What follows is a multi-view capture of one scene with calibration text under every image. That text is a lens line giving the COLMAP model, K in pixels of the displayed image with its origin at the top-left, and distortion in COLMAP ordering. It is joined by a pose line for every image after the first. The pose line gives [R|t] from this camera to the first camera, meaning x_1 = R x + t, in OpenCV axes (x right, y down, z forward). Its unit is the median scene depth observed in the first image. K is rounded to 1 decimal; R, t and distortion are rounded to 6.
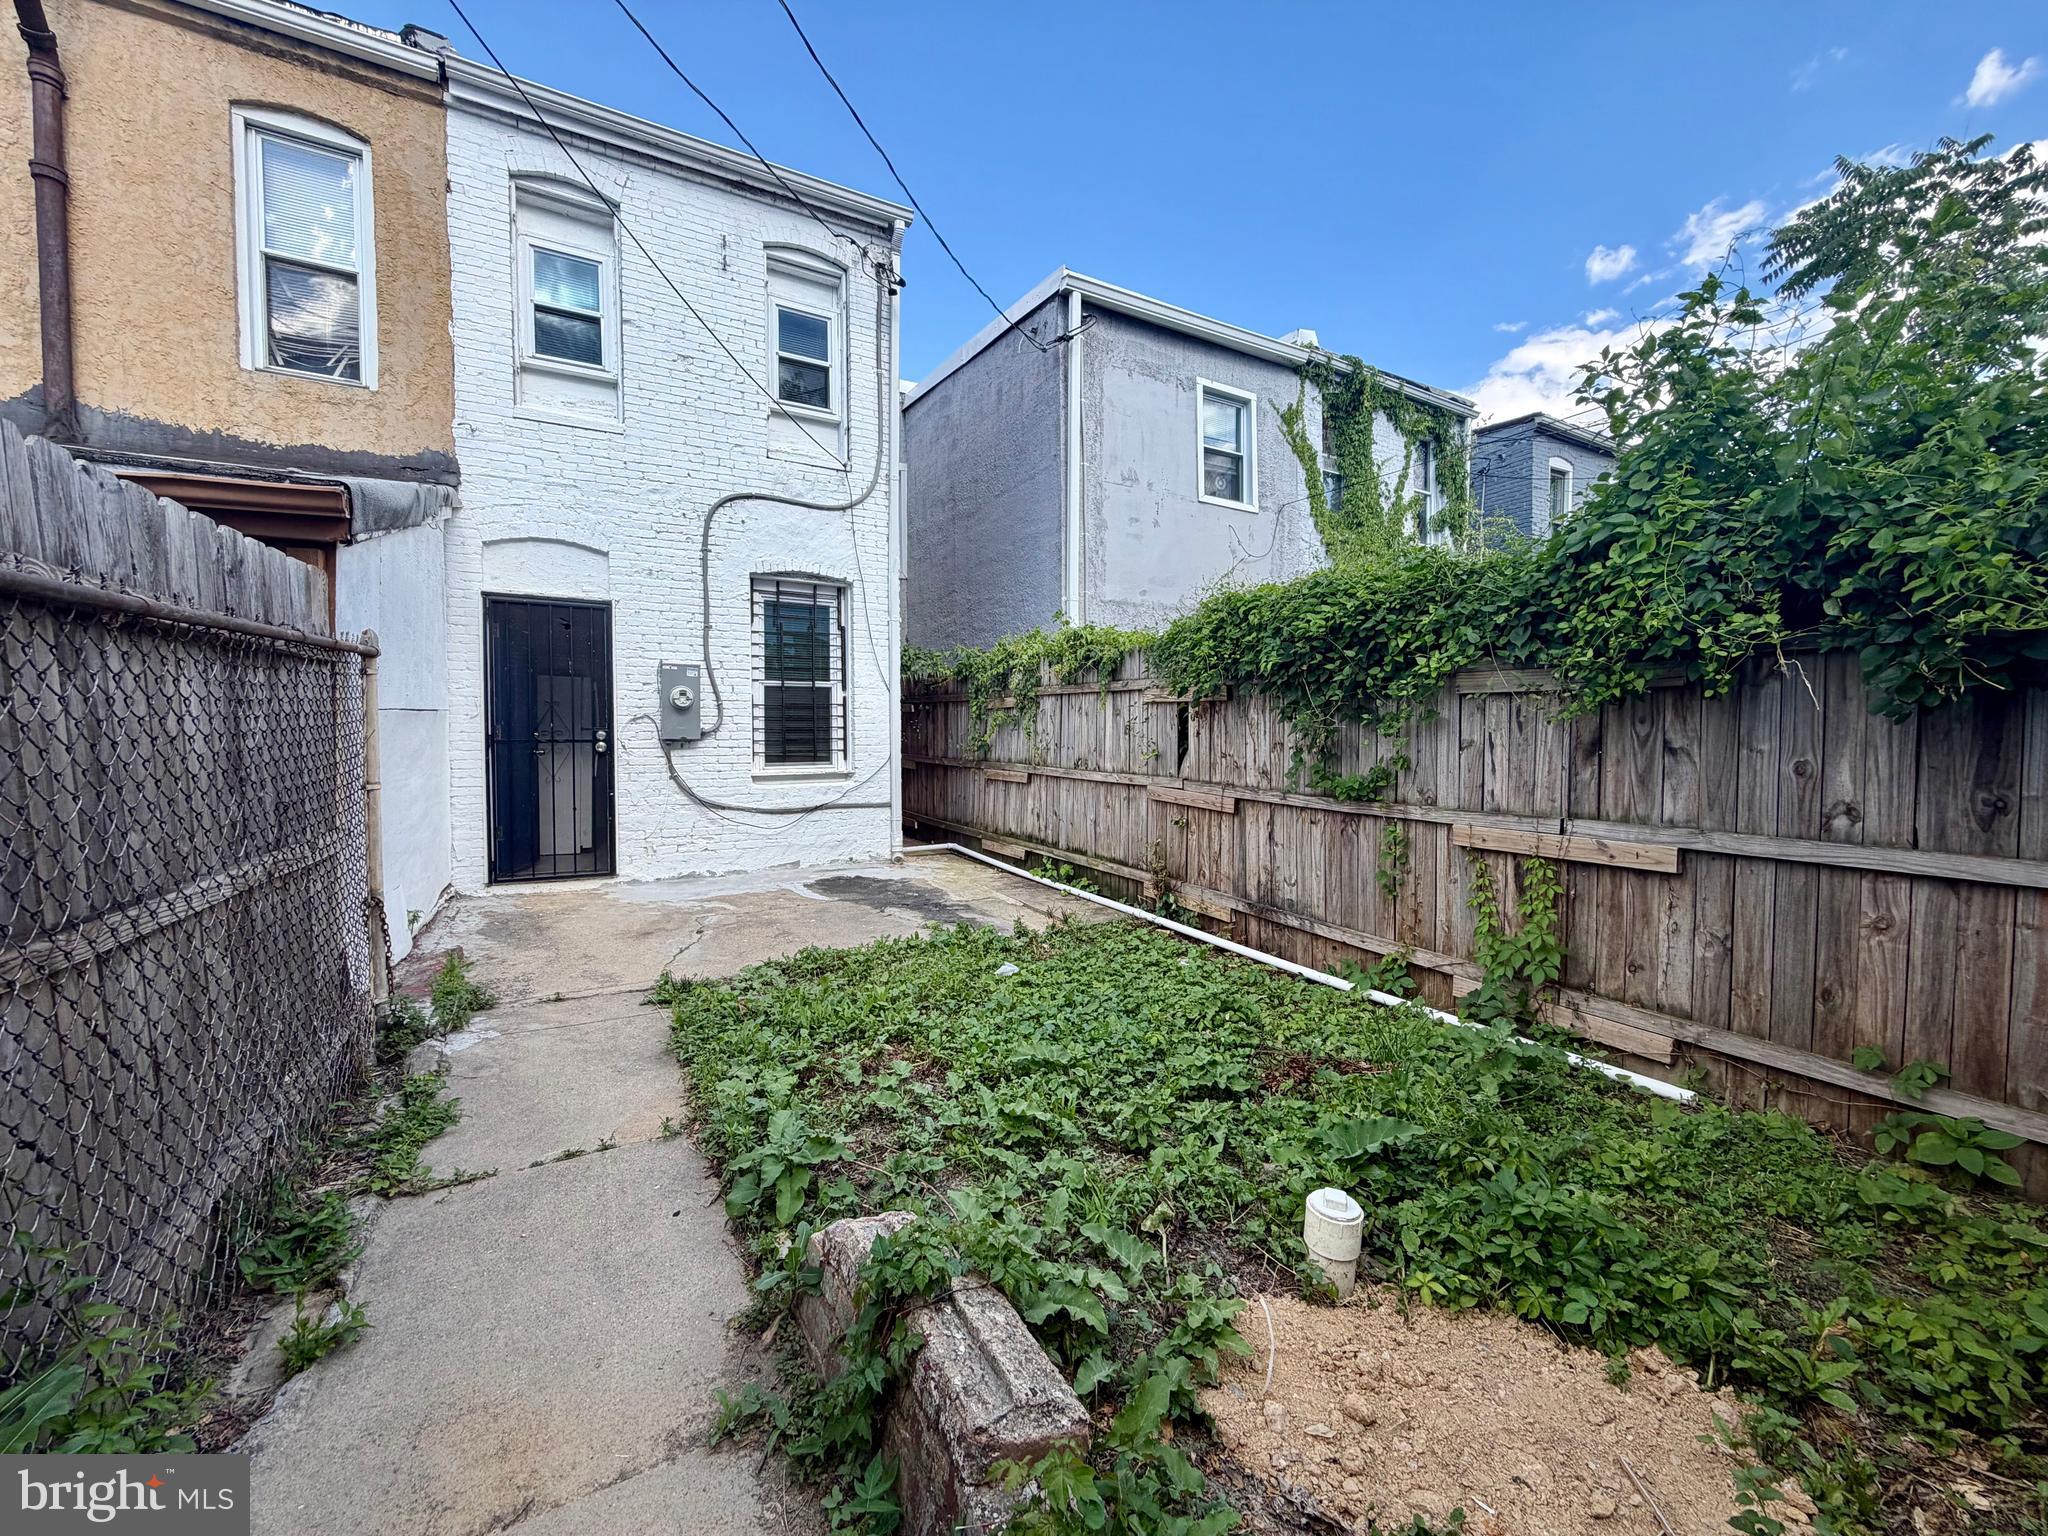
lens RADIAL K [[815.2, 0, 1017.4], [0, 815.2, 762.8], [0, 0, 1]] dist [0.001368, -0.000089]
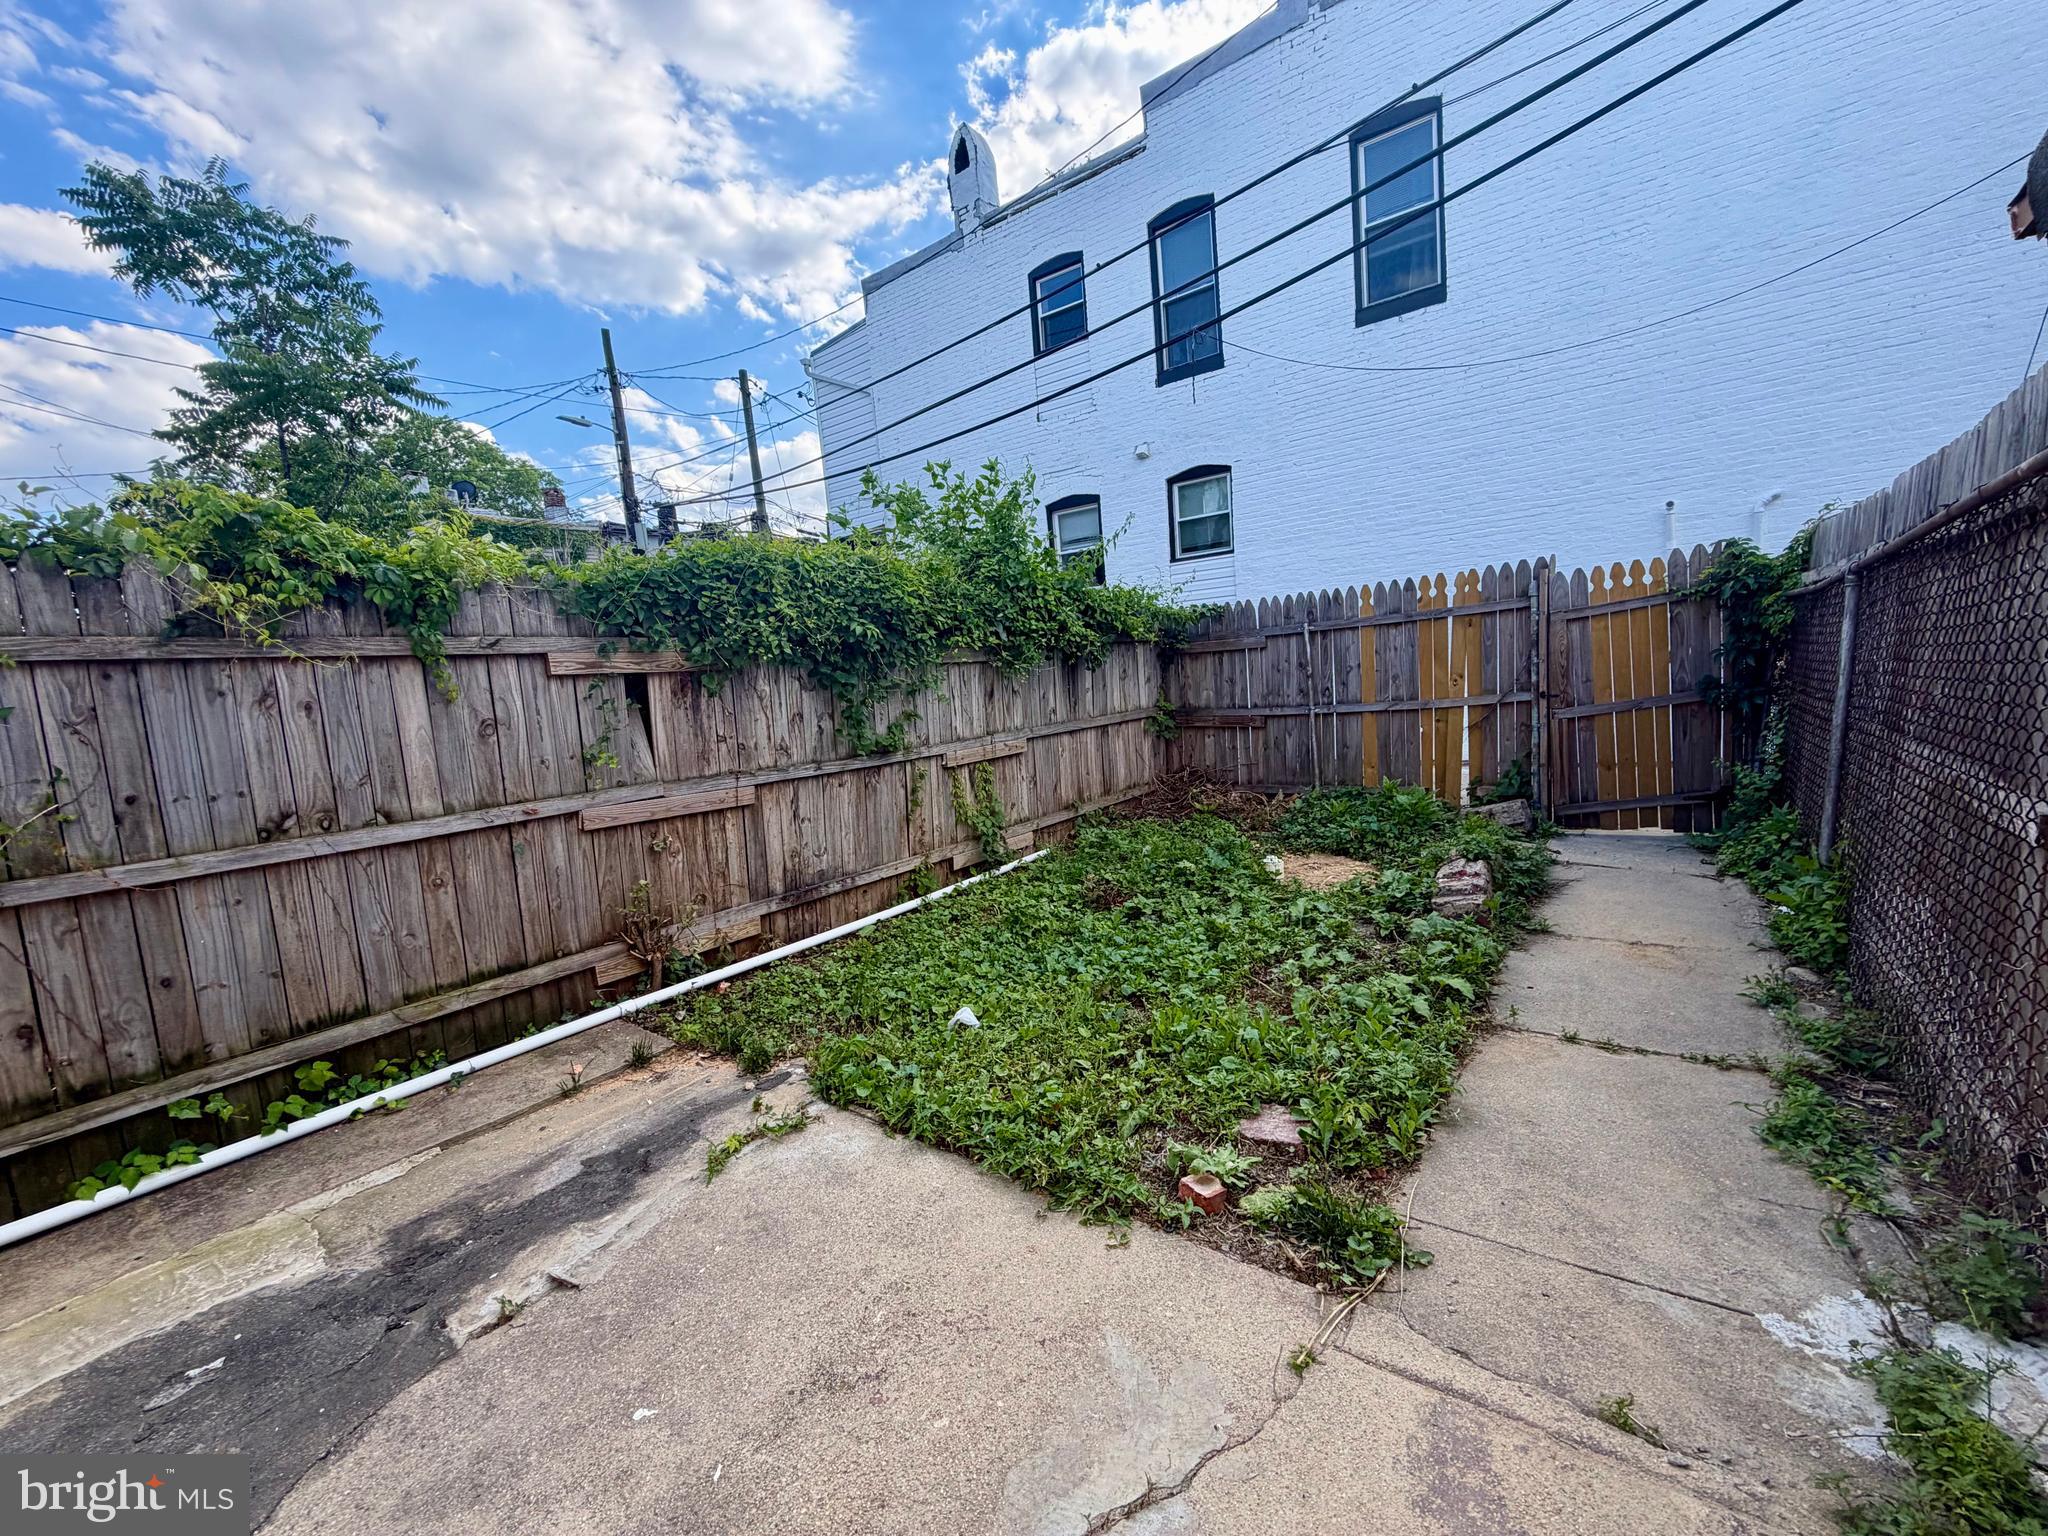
lens RADIAL K [[815.2, 0, 1017.4], [0, 815.2, 762.8], [0, 0, 1]] dist [0.001368, -0.000089]
pose [[-0.412320, -0.063921, 0.908794, -0.656845], [0.115070, 0.985893, 0.121551, -0.054626], [-0.903743, 0.154693, -0.399147, 1.154132]]
